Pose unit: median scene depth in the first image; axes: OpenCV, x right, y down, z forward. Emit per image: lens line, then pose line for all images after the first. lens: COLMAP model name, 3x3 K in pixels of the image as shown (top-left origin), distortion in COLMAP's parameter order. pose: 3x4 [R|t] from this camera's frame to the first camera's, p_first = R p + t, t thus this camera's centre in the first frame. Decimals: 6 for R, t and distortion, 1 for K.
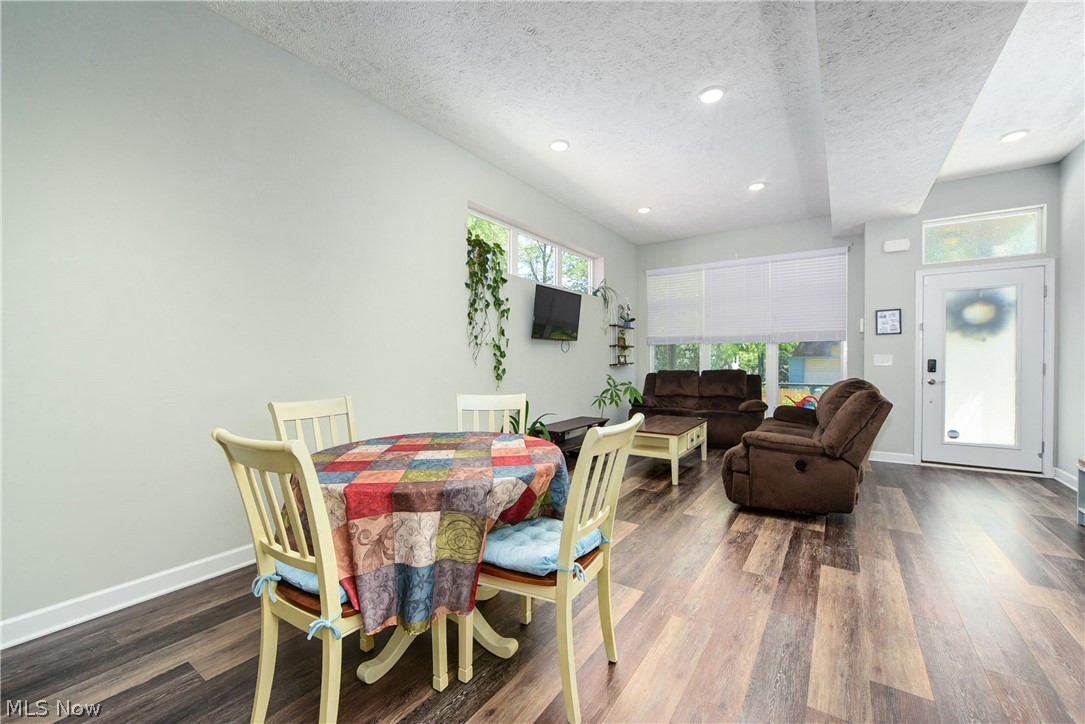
lens RADIAL K [[433.1, 0, 544.8], [0, 433.1, 363.4], [0, 0, 1]] dist [-0.008762, -0.000483]
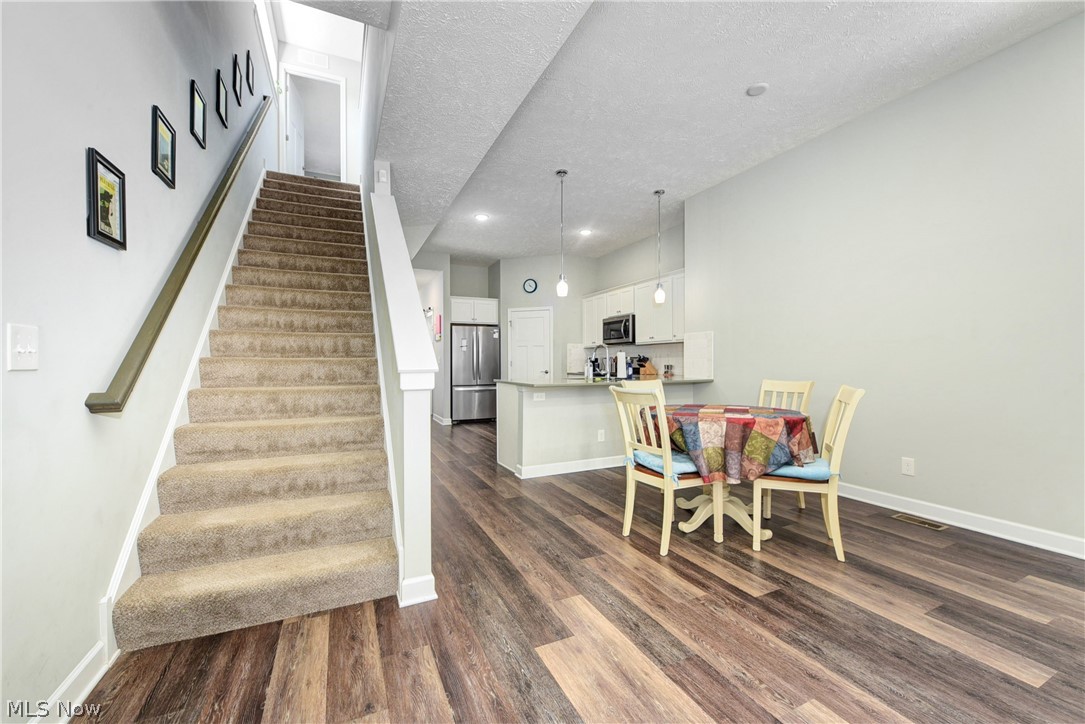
lens RADIAL K [[433.1, 0, 544.8], [0, 433.1, 363.4], [0, 0, 1]] dist [-0.008762, -0.000483]
pose [[-0.503868, 0.006237, -0.863758, 0.596644], [-0.000284, 0.999973, 0.007386, 0.007016], [0.863781, 0.003967, -0.503852, 0.505846]]
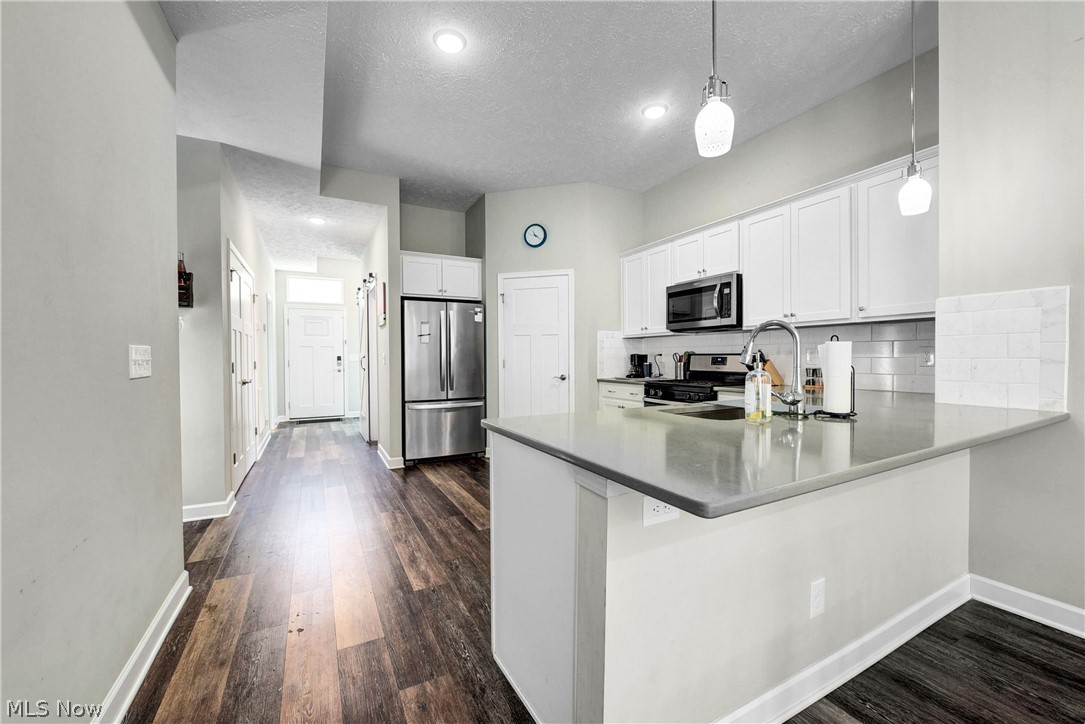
lens RADIAL K [[433.1, 0, 544.8], [0, 433.1, 363.4], [0, 0, 1]] dist [-0.008762, -0.000483]
pose [[-0.461622, 0.018093, -0.886892, 0.053320], [0.001396, 0.999806, 0.019670, -0.000985], [0.887075, 0.007842, -0.461558, 0.088235]]
